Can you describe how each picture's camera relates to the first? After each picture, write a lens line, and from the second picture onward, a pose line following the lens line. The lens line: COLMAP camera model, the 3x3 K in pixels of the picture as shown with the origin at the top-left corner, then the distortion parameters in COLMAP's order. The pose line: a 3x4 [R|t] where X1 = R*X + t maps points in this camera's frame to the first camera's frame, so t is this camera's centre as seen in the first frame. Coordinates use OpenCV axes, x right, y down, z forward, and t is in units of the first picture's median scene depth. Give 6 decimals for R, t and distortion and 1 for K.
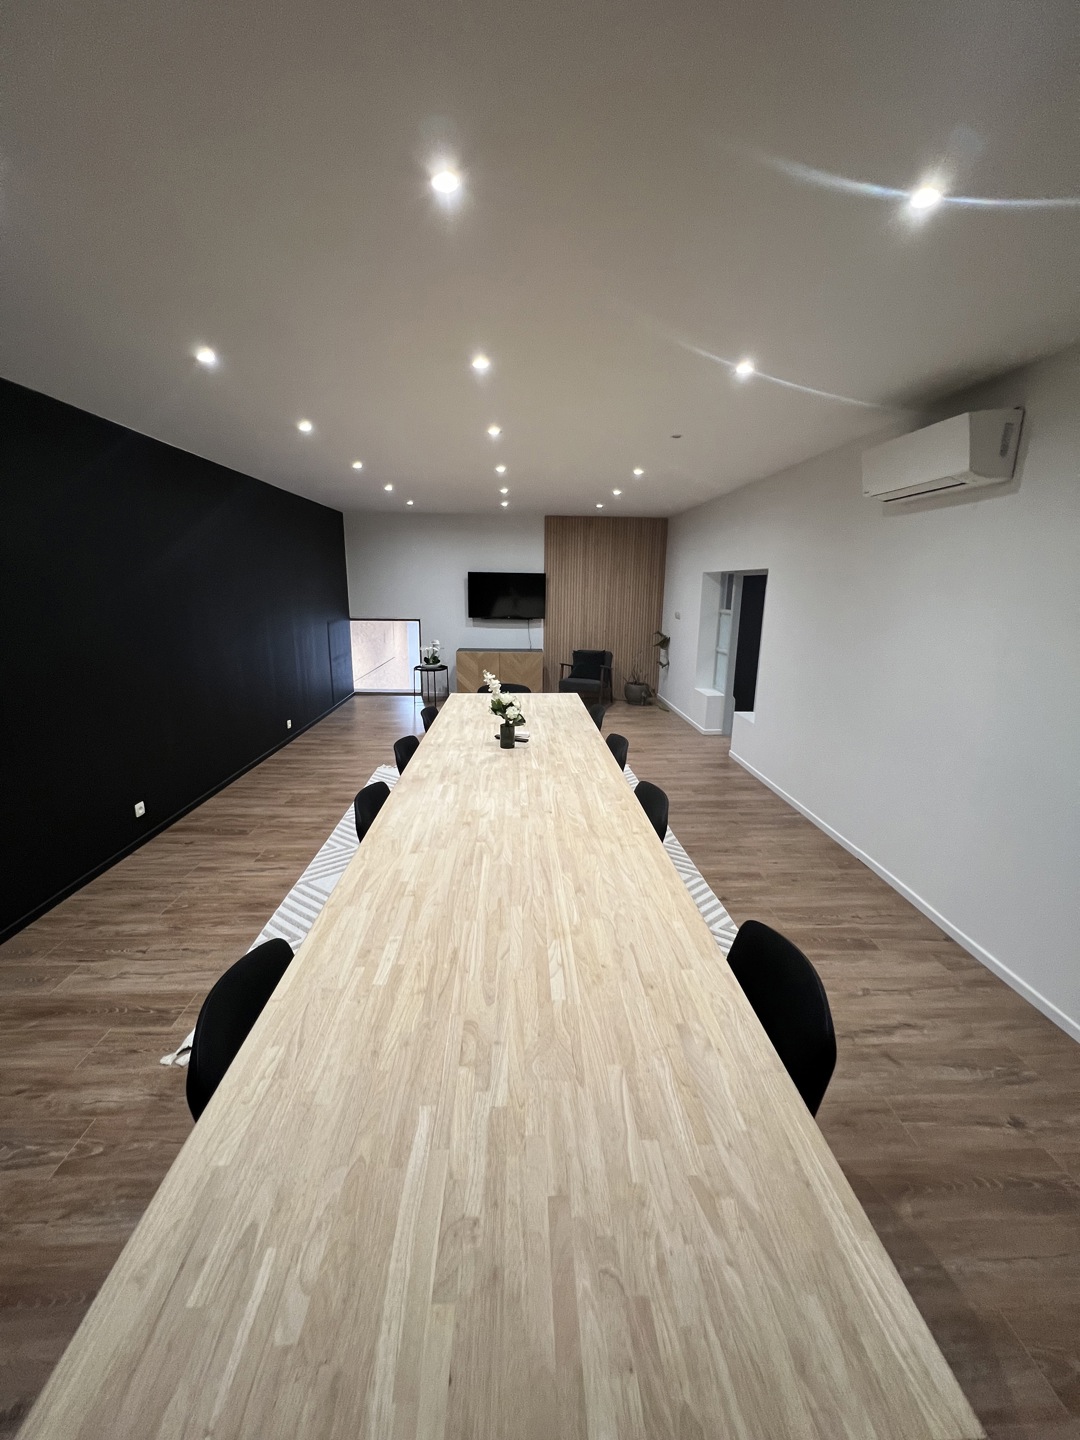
lens RADIAL K [[578.0, 0, 538.4], [0, 578.0, 721.7], [0, 0, 1]] dist [0.000901, 0.000020]
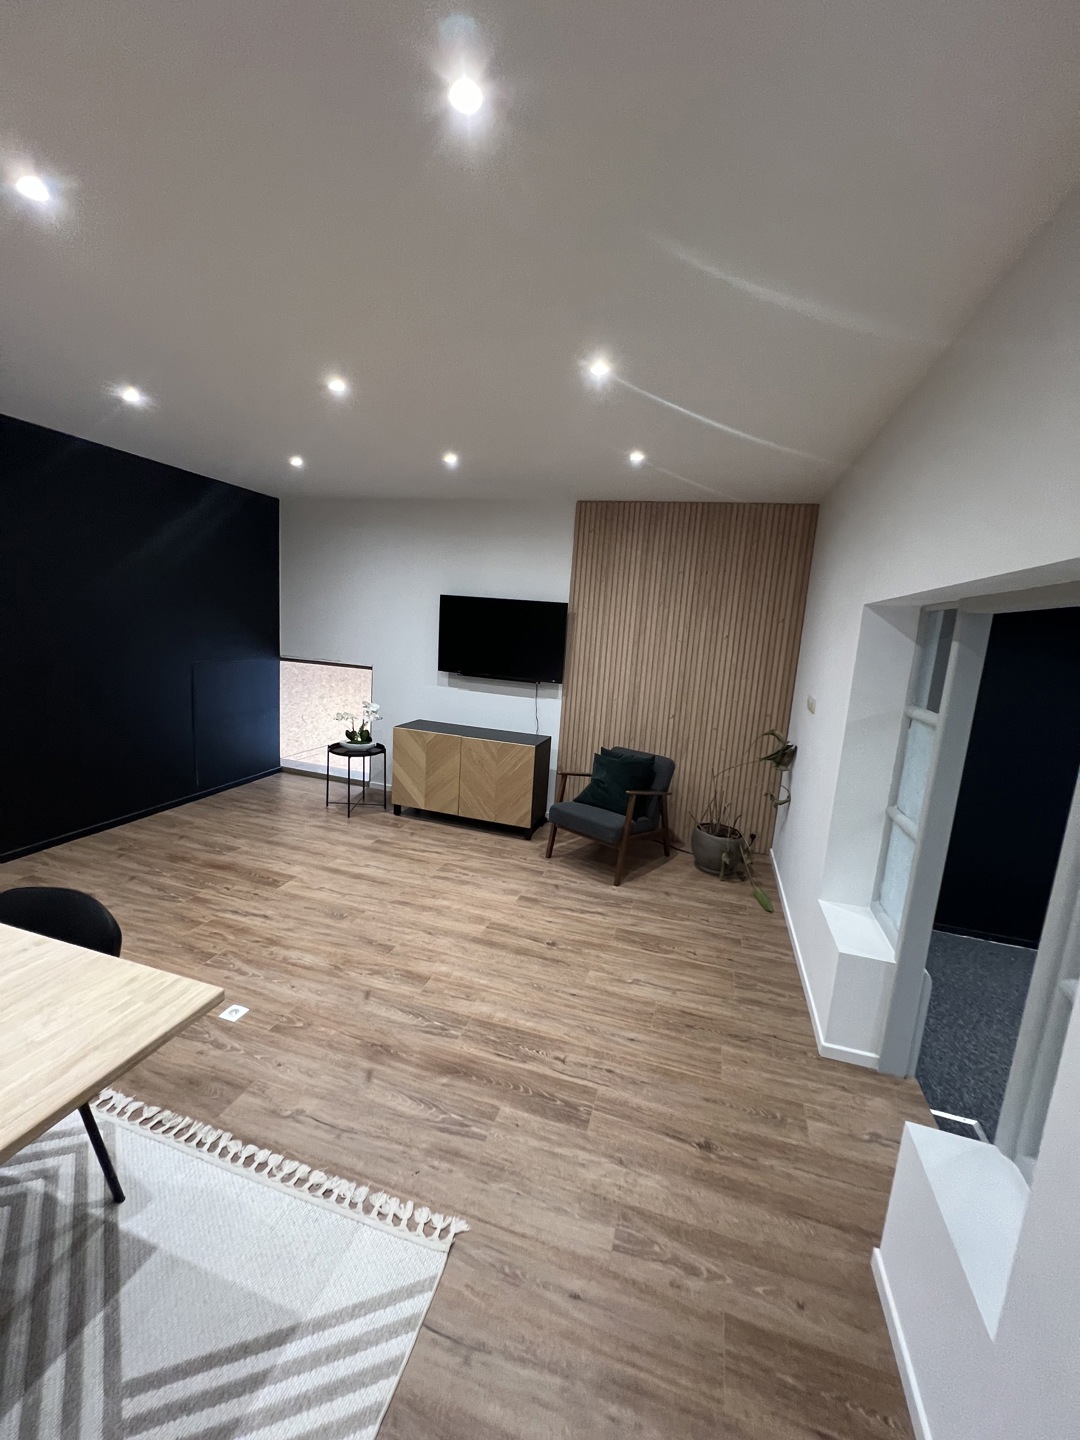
lens RADIAL K [[578.0, 0, 538.4], [0, 578.0, 718.0], [0, 0, 1]] dist [0.000901, 0.000020]
pose [[0.941464, 0.107470, -0.319524, 0.173140], [-0.134892, 0.988733, -0.064900, -0.108394], [0.308949, 0.104203, 0.945353, 0.478913]]
